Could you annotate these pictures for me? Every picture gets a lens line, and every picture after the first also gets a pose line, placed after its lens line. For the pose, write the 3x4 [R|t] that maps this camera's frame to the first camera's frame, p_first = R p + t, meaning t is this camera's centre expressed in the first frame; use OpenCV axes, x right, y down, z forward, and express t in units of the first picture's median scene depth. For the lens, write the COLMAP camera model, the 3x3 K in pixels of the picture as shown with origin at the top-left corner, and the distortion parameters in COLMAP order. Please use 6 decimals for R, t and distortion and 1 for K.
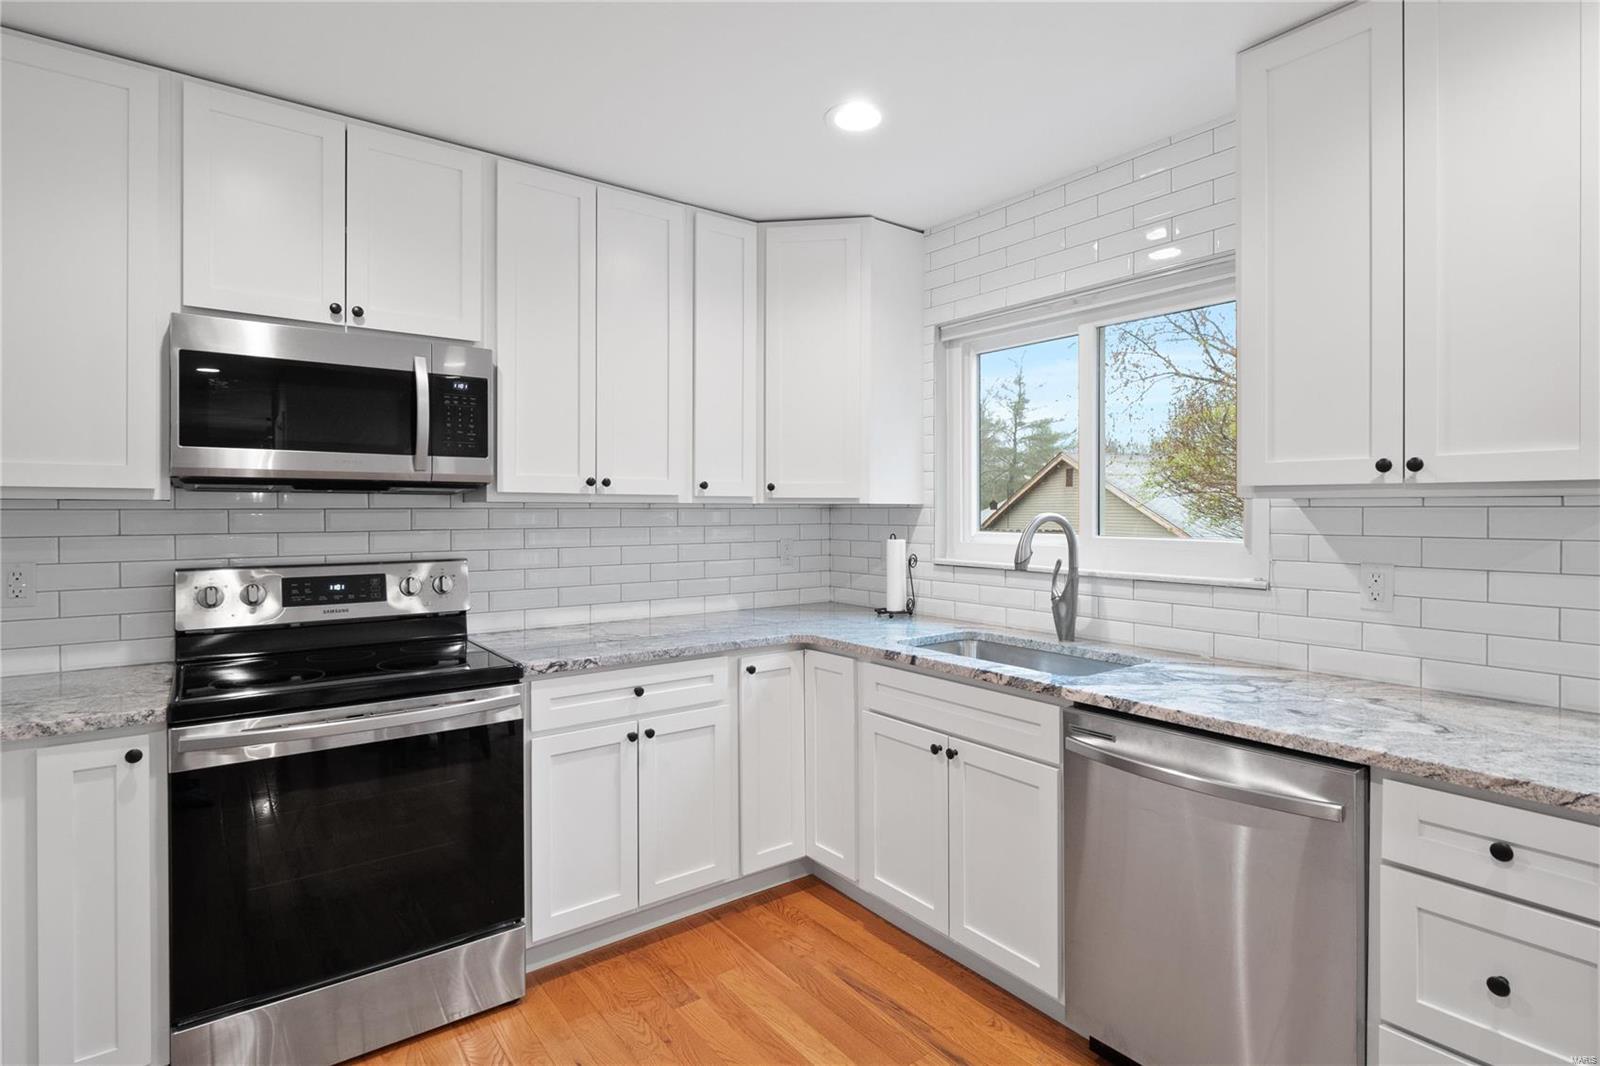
lens RADIAL K [[795.8, 0, 795.1], [0, 795.8, 512.8], [0, 0, 1]] dist [-0.003028, -0.000814]
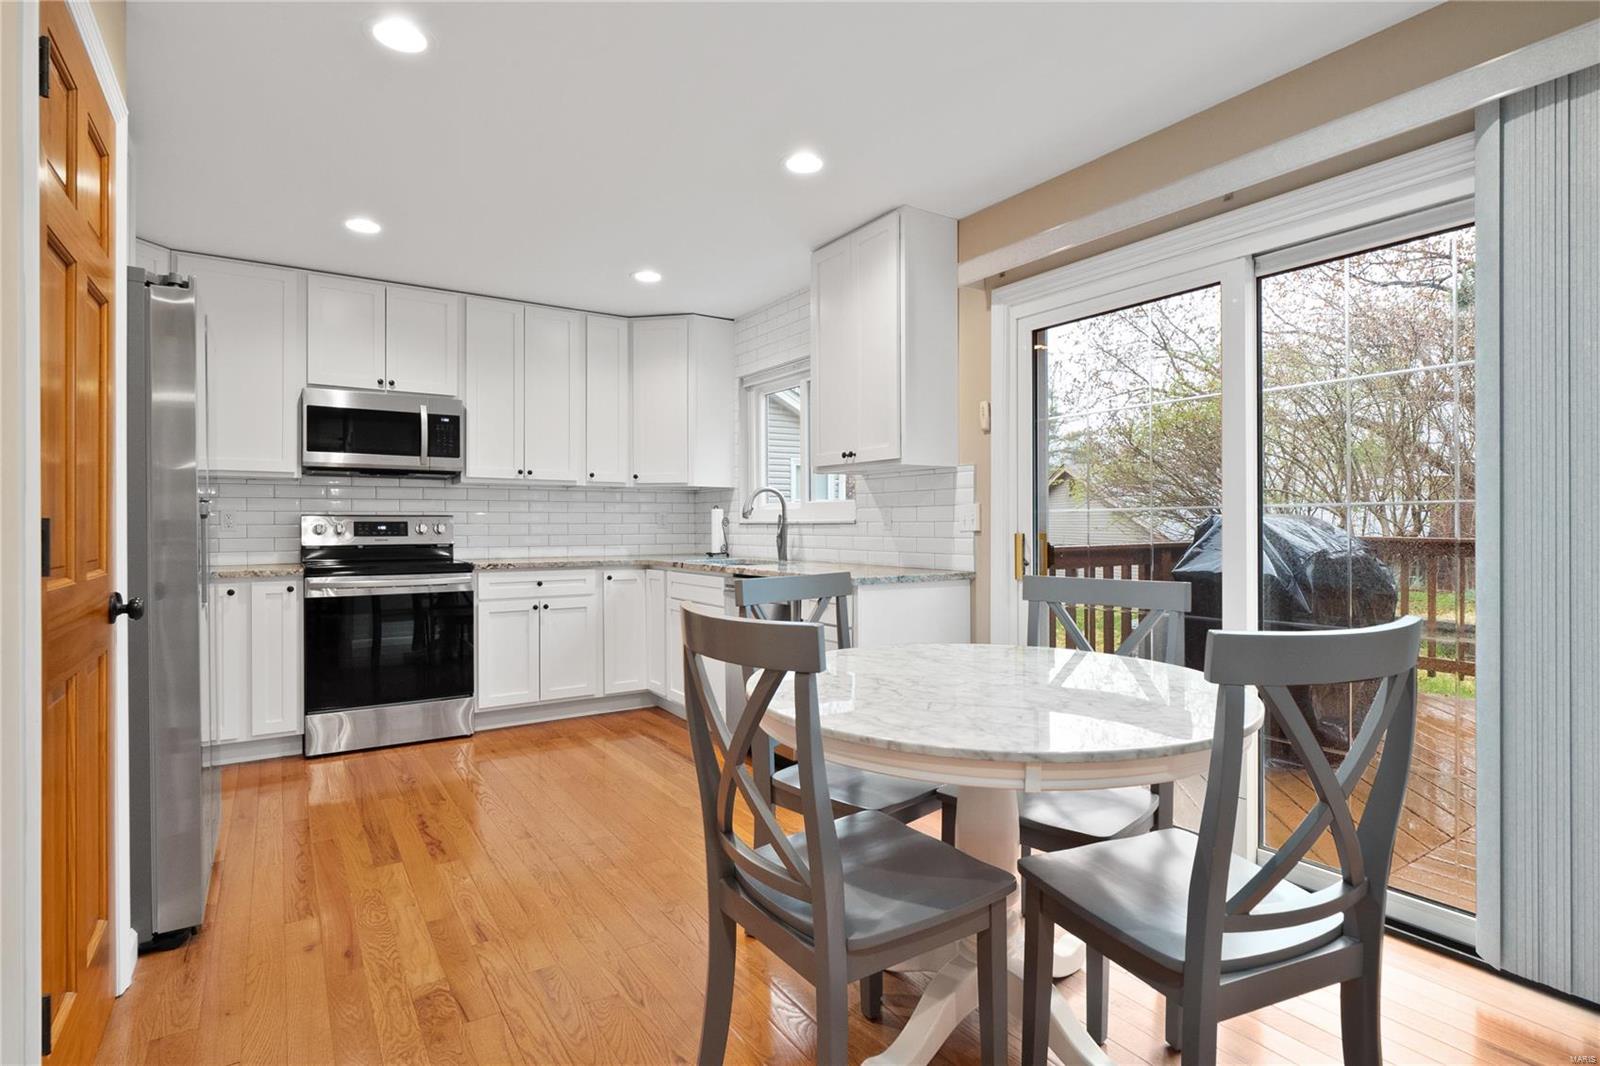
lens RADIAL K [[805.9, 0, 803.8], [0, 805.9, 525.4], [0, 0, 1]] dist [-0.003573, -0.002315]
pose [[0.998212, -0.001930, -0.059746, 0.538689], [0.001625, 0.999985, -0.005153, 0.101185], [0.059755, 0.005047, 0.998200, -0.849301]]
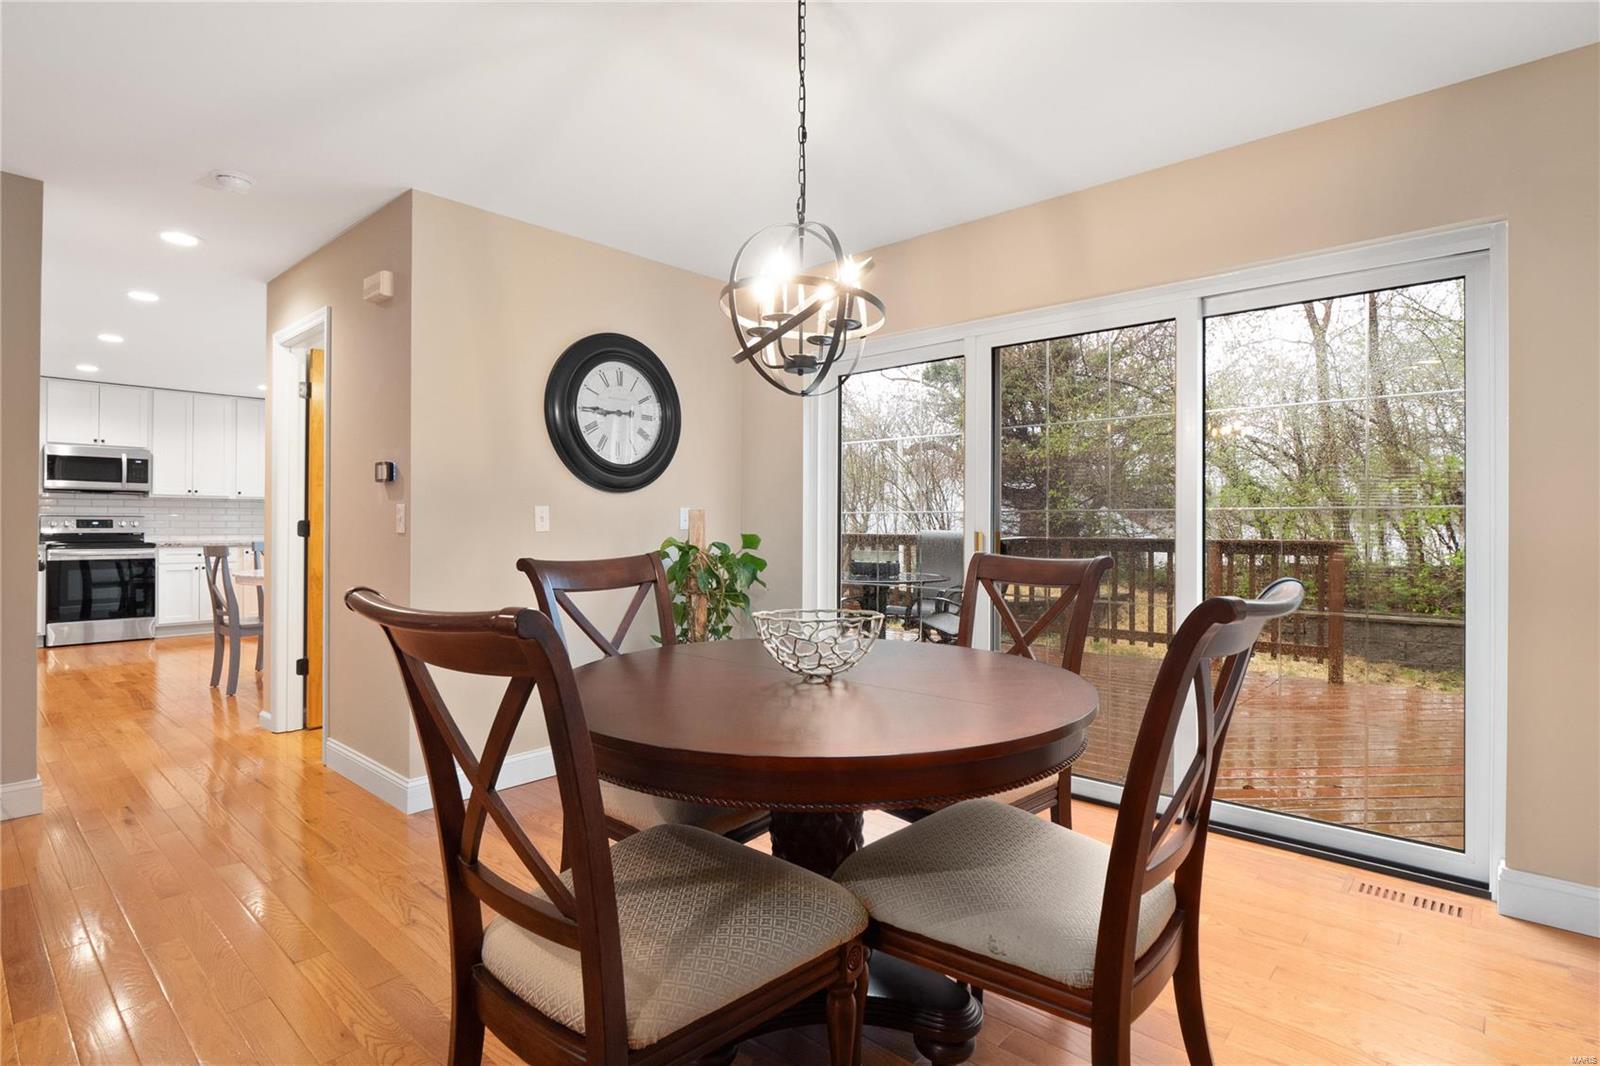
lens RADIAL K [[805.9, 0, 803.8], [0, 805.9, 525.4], [0, 0, 1]] dist [-0.003573, -0.002315]
pose [[0.982064, 0.005282, 0.188471, 1.662341], [-0.003890, 0.999962, -0.007753, 0.119716], [-0.188505, 0.006881, 0.982048, -2.789477]]
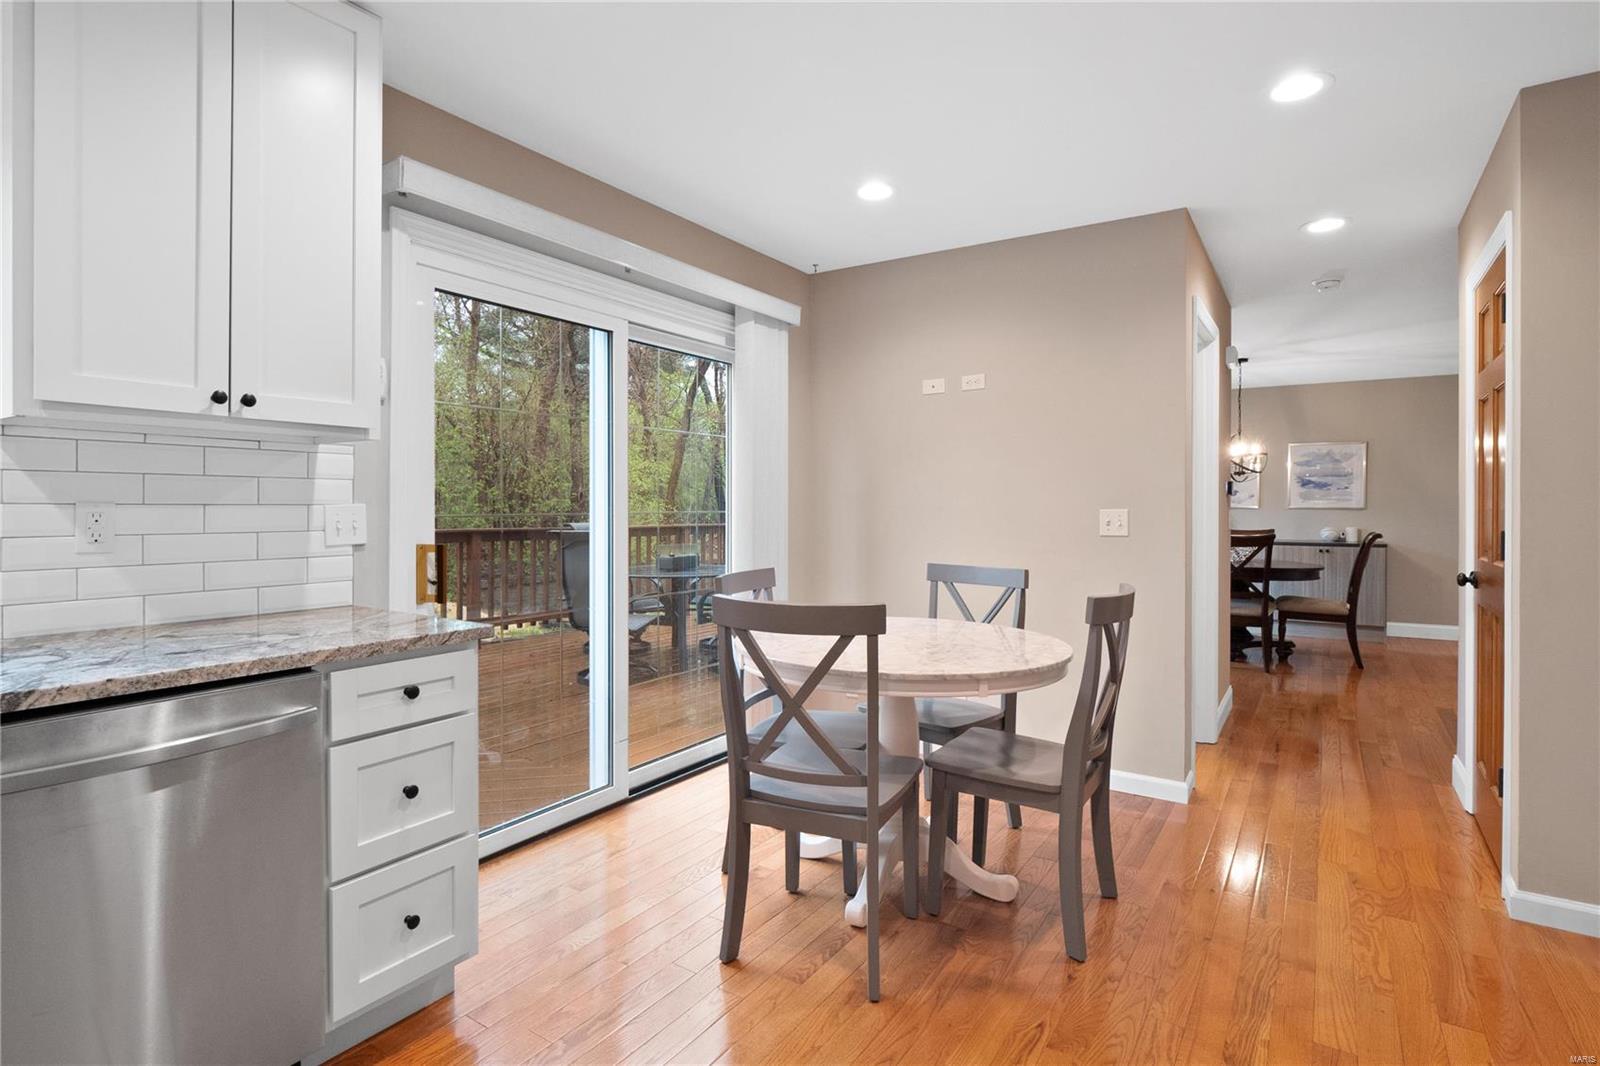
lens RADIAL K [[811.4, 0, 800.3], [0, 811.4, 511.5], [0, 0, 1]] dist [-0.004266, -0.000908]
pose [[-0.347155, -0.002918, 0.937803, -0.356789], [0.002358, 0.999989, 0.003985, 0.061121], [-0.937805, 0.003595, -0.347145, 0.469109]]
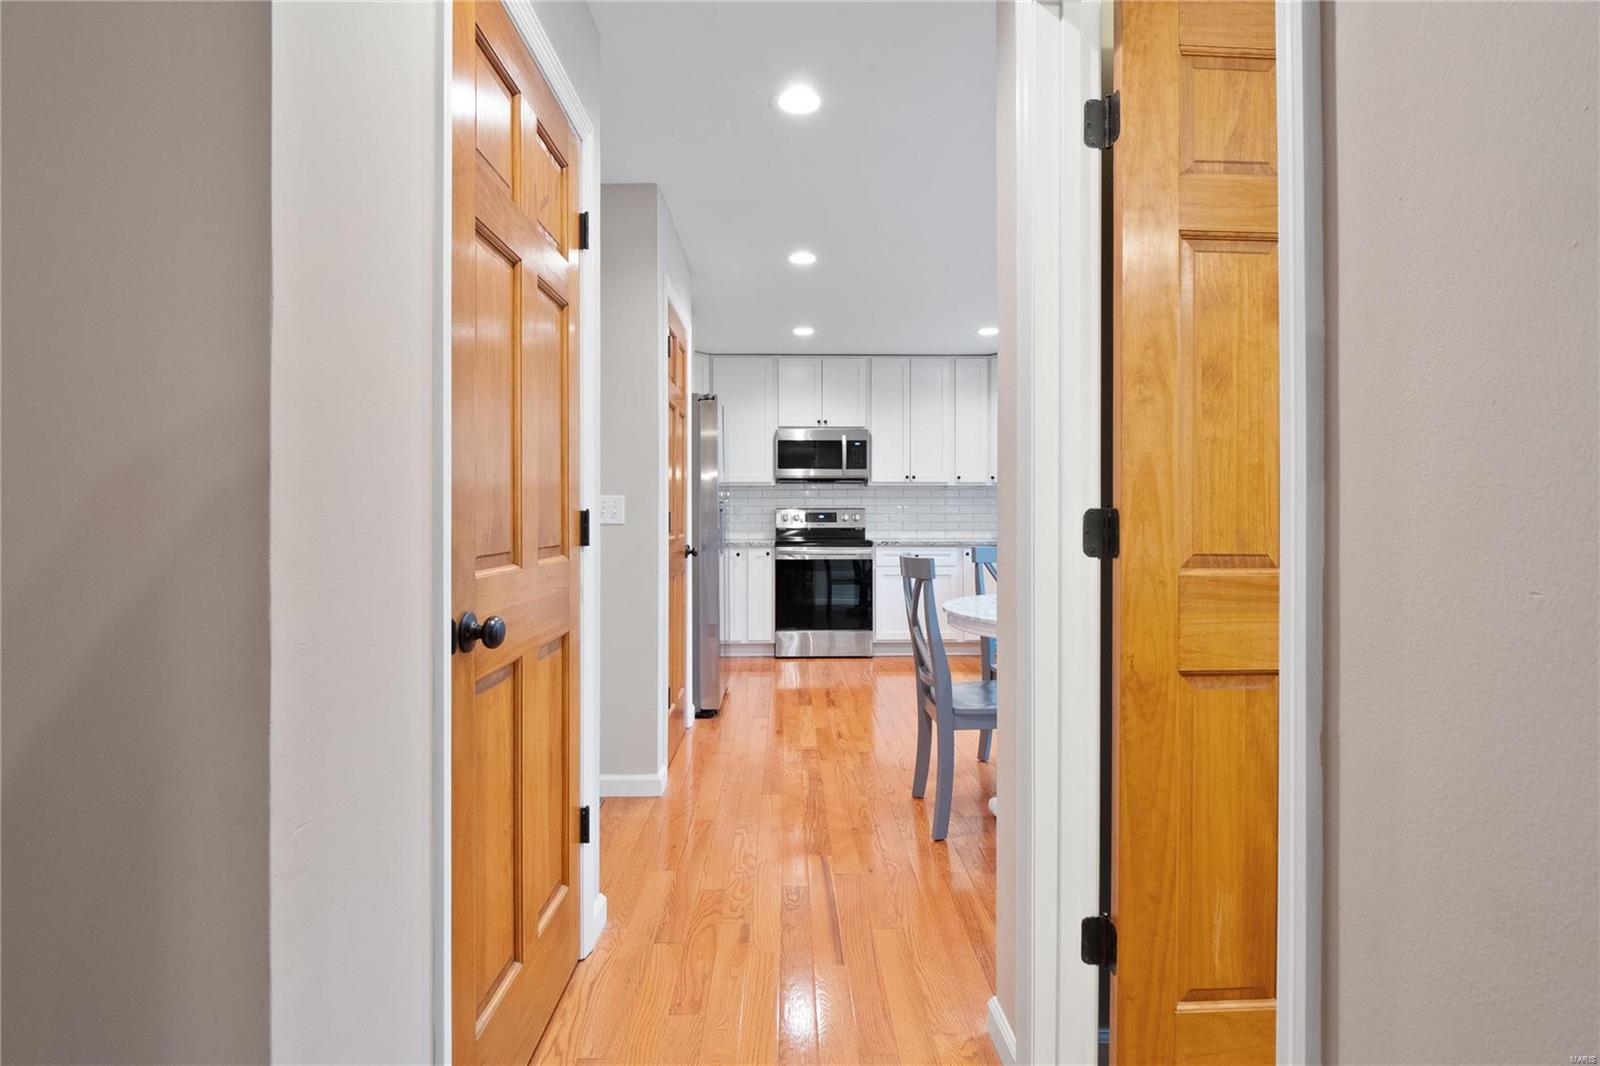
lens RADIAL K [[811.4, 0, 800.3], [0, 811.4, 511.5], [0, 0, 1]] dist [-0.004266, -0.000908]
pose [[0.812404, -0.003873, -0.583082, 1.067299], [-0.002423, 0.999947, -0.010017, 0.106482], [0.583090, 0.009551, 0.812351, -1.417911]]
